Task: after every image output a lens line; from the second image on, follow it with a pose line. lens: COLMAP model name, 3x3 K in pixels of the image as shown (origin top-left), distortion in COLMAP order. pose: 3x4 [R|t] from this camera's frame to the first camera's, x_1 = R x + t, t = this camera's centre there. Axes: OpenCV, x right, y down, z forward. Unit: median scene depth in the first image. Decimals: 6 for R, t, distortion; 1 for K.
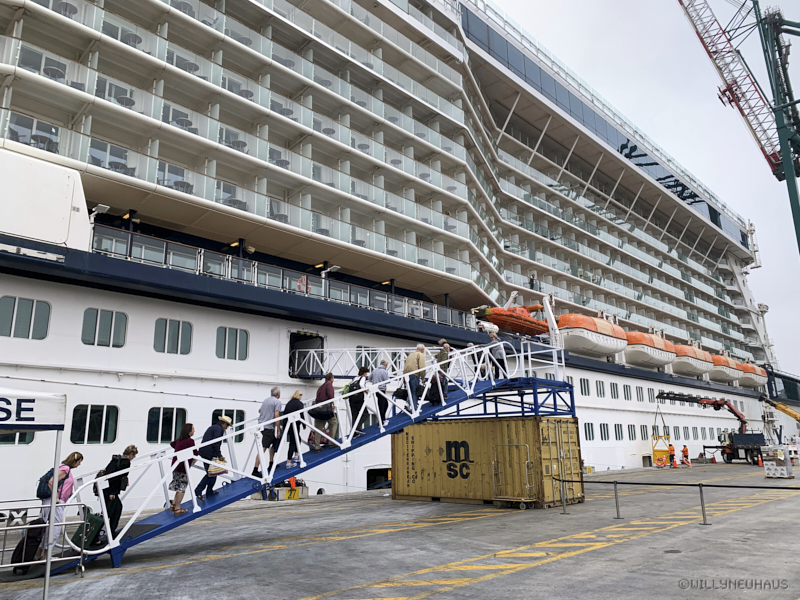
lens RADIAL K [[606.1, 0, 399.2], [0, 606.1, 299.6], [0, 0, 1]] dist [0.013934, -0.001291]
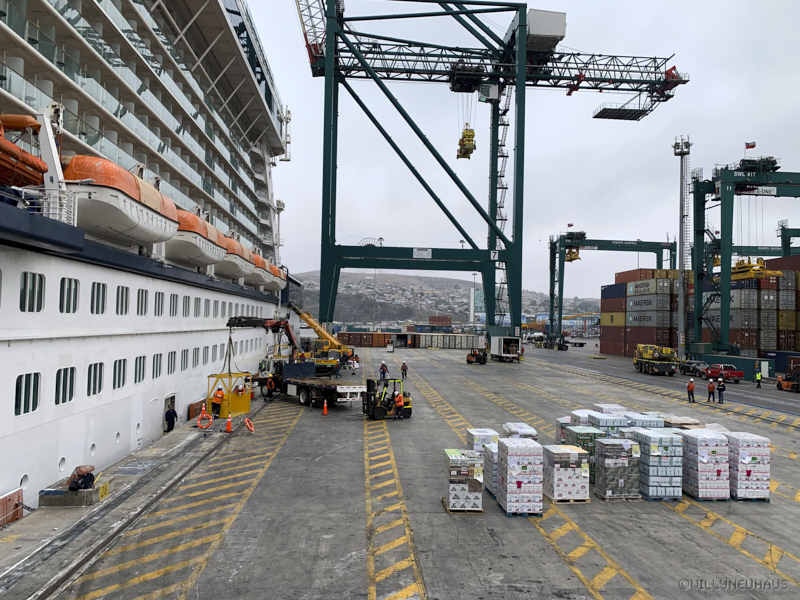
lens RADIAL K [[606.1, 0, 399.3], [0, 606.1, 300.9], [0, 0, 1]] dist [0.013934, -0.001291]
pose [[0.677224, 0.059558, 0.733362, 0.043304], [-0.208227, 0.971485, 0.113391, 0.013871], [-0.705698, -0.229497, 0.670315, 0.218462]]
